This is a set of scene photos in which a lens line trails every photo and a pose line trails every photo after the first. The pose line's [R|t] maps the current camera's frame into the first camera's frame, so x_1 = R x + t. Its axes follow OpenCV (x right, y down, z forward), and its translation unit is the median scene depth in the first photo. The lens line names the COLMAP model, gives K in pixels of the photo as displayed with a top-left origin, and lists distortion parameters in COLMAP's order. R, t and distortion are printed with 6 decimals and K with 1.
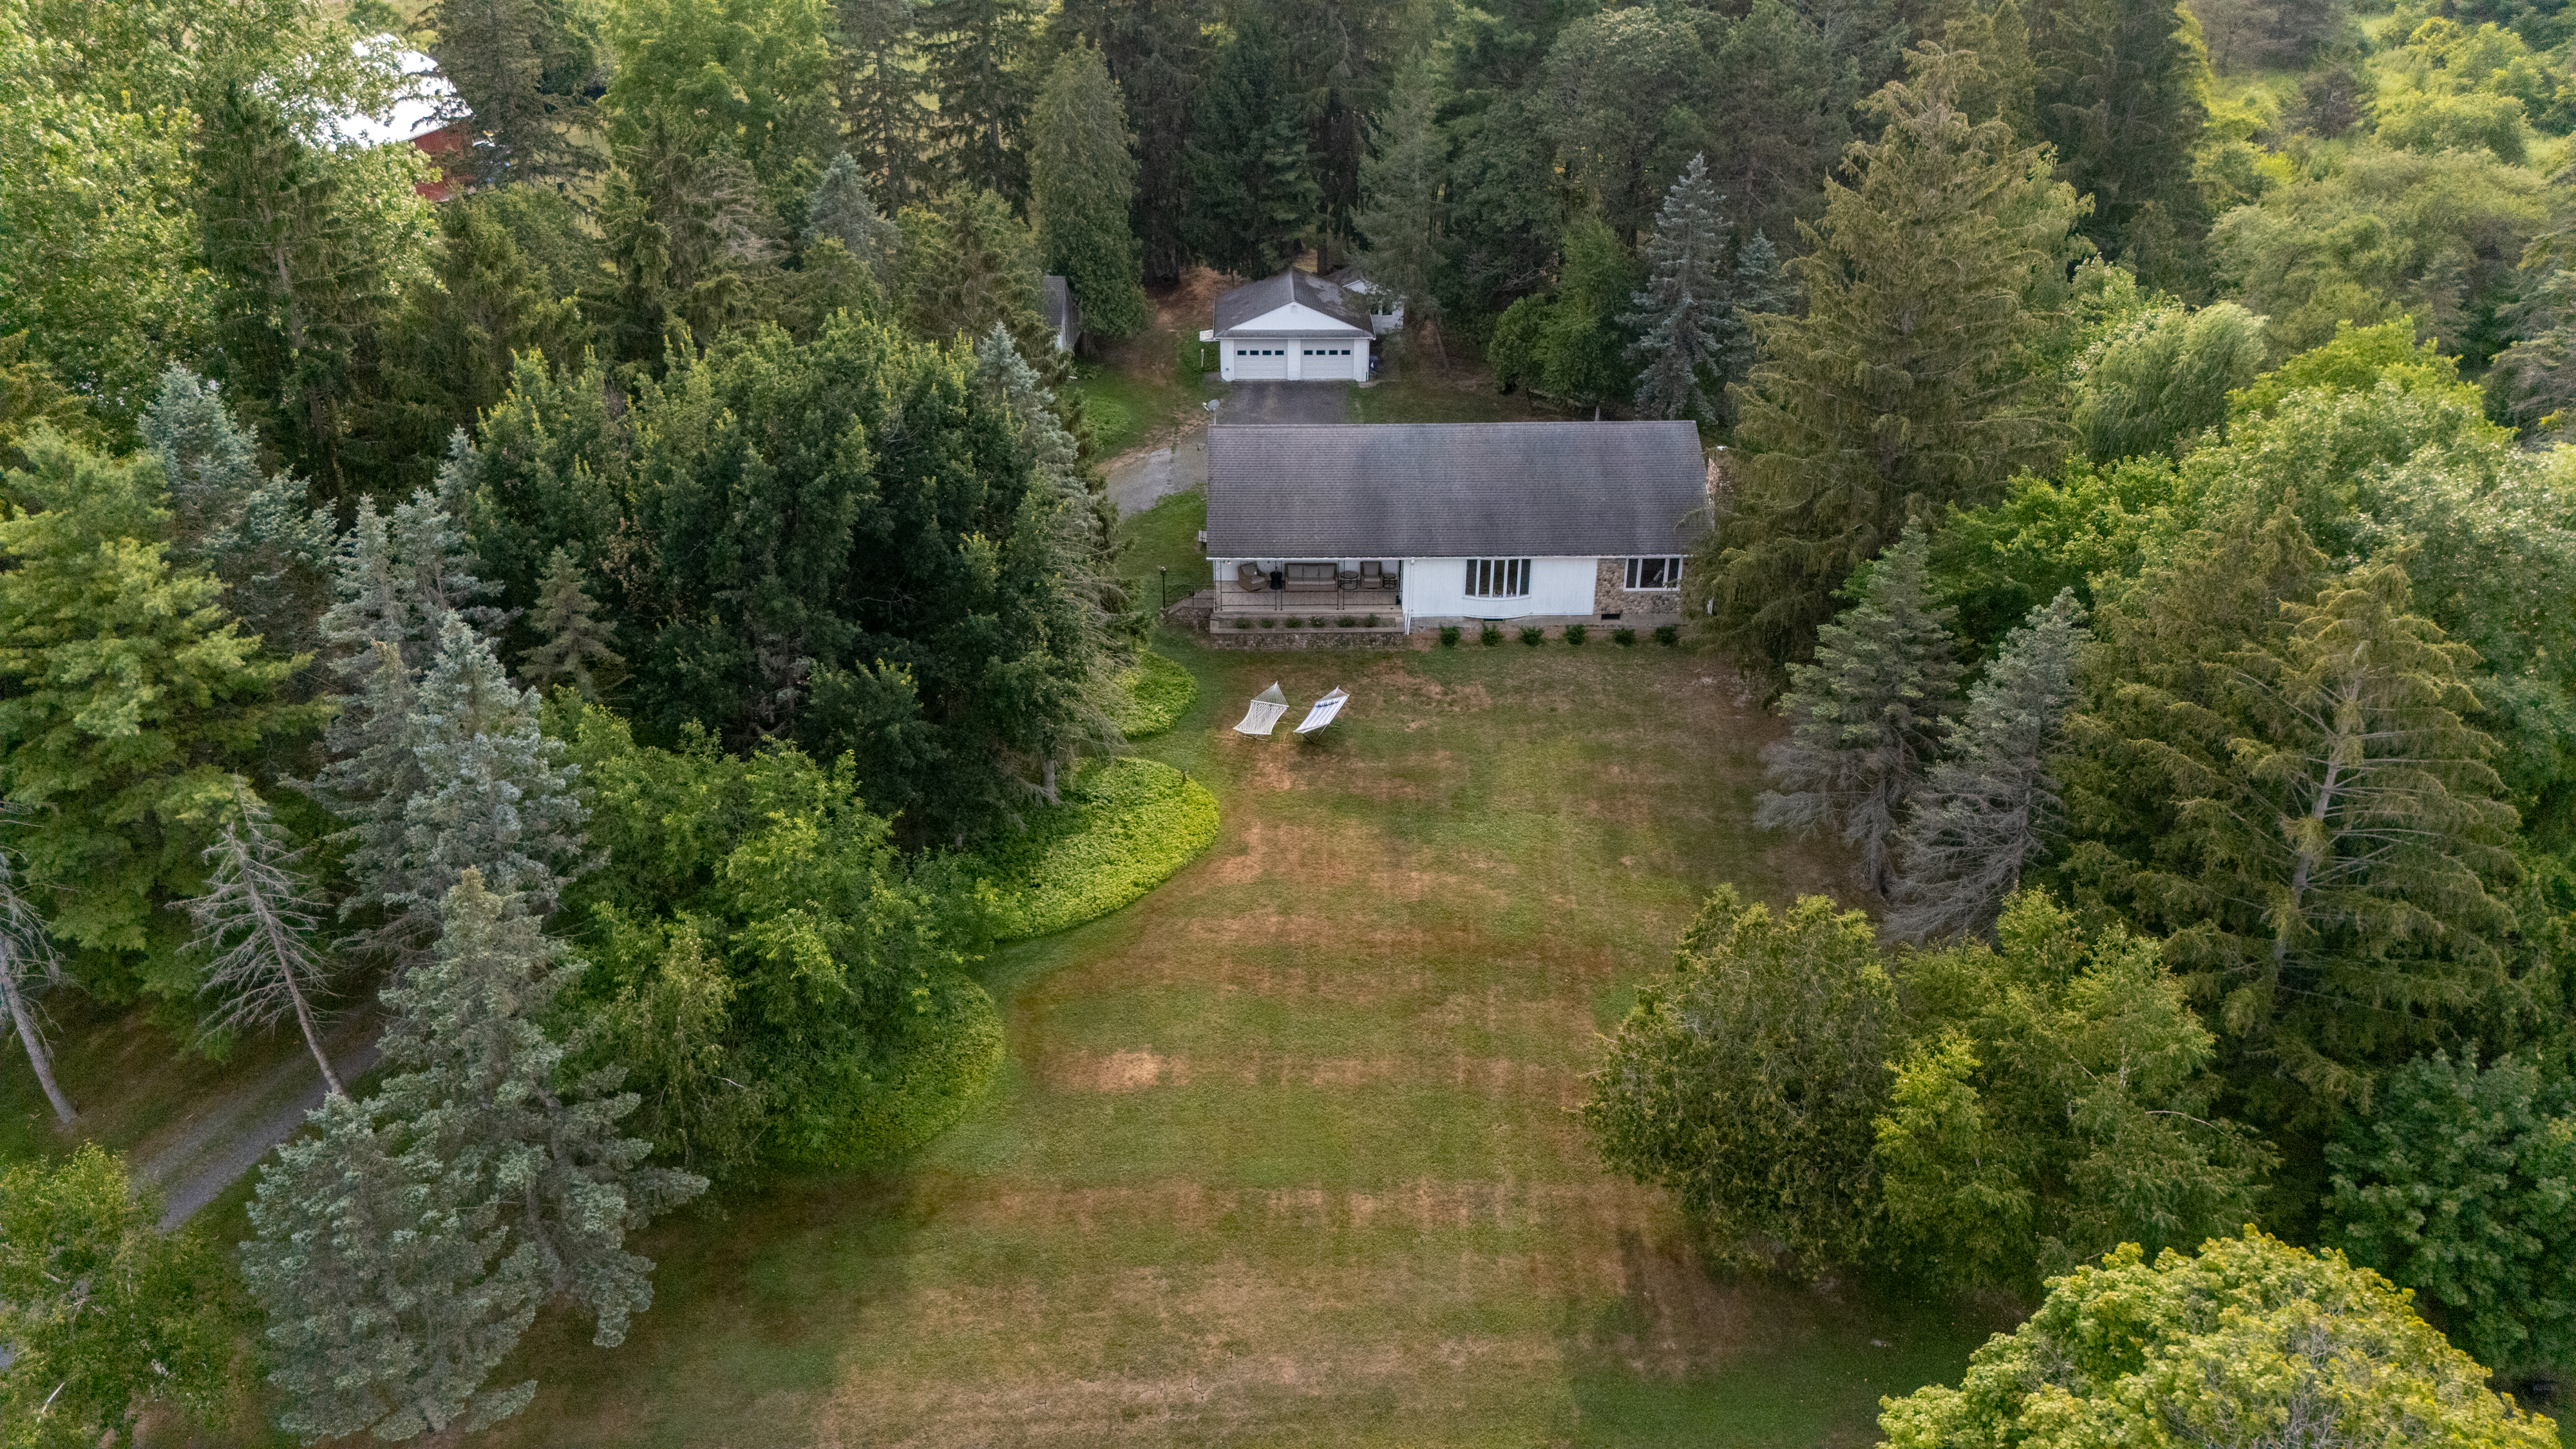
lens RADIAL K [[1897.3, 0, 1284.2], [0, 1897.3, 715.6], [0, 0, 1]] dist [0.070170, -0.064723]
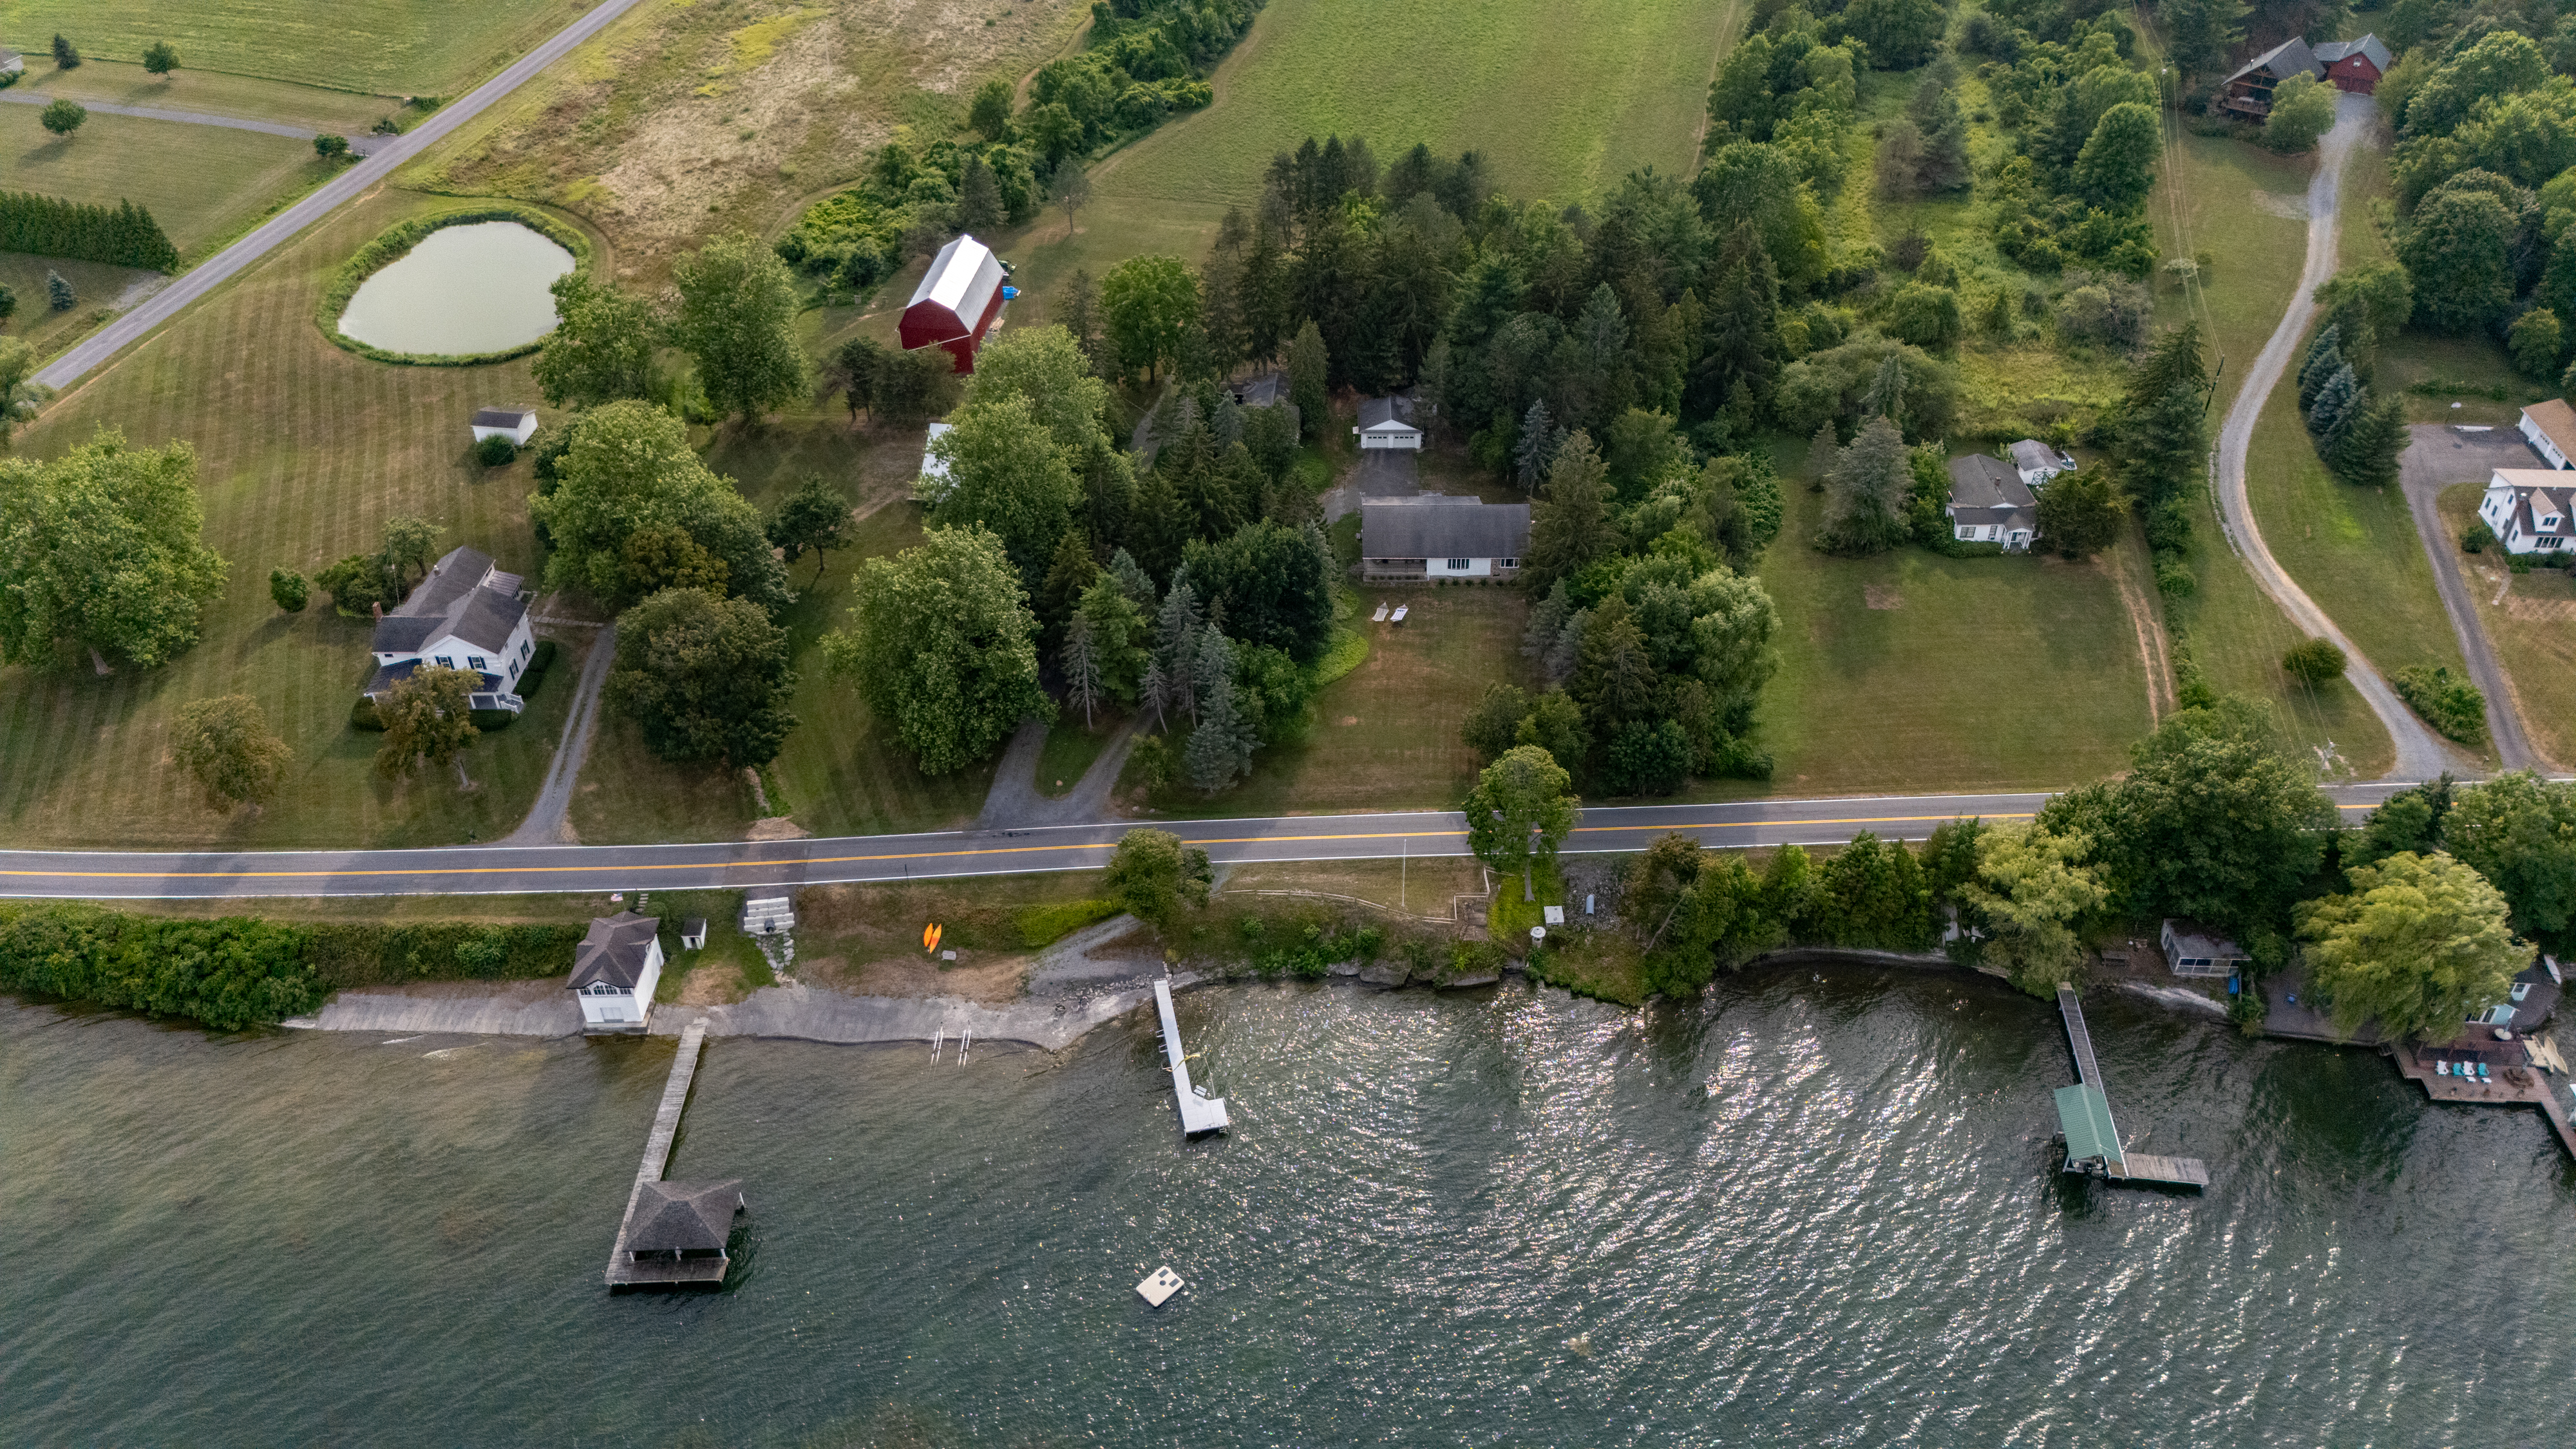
lens RADIAL K [[1897.3, 0, 1280.3], [0, 1897.3, 730.5], [0, 0, 1]] dist [0.070170, -0.064723]
pose [[0.999134, 0.012187, -0.039784, -0.048242], [-0.004549, 0.982409, 0.186686, -0.377433], [0.041360, -0.186343, 0.981614, -2.051139]]
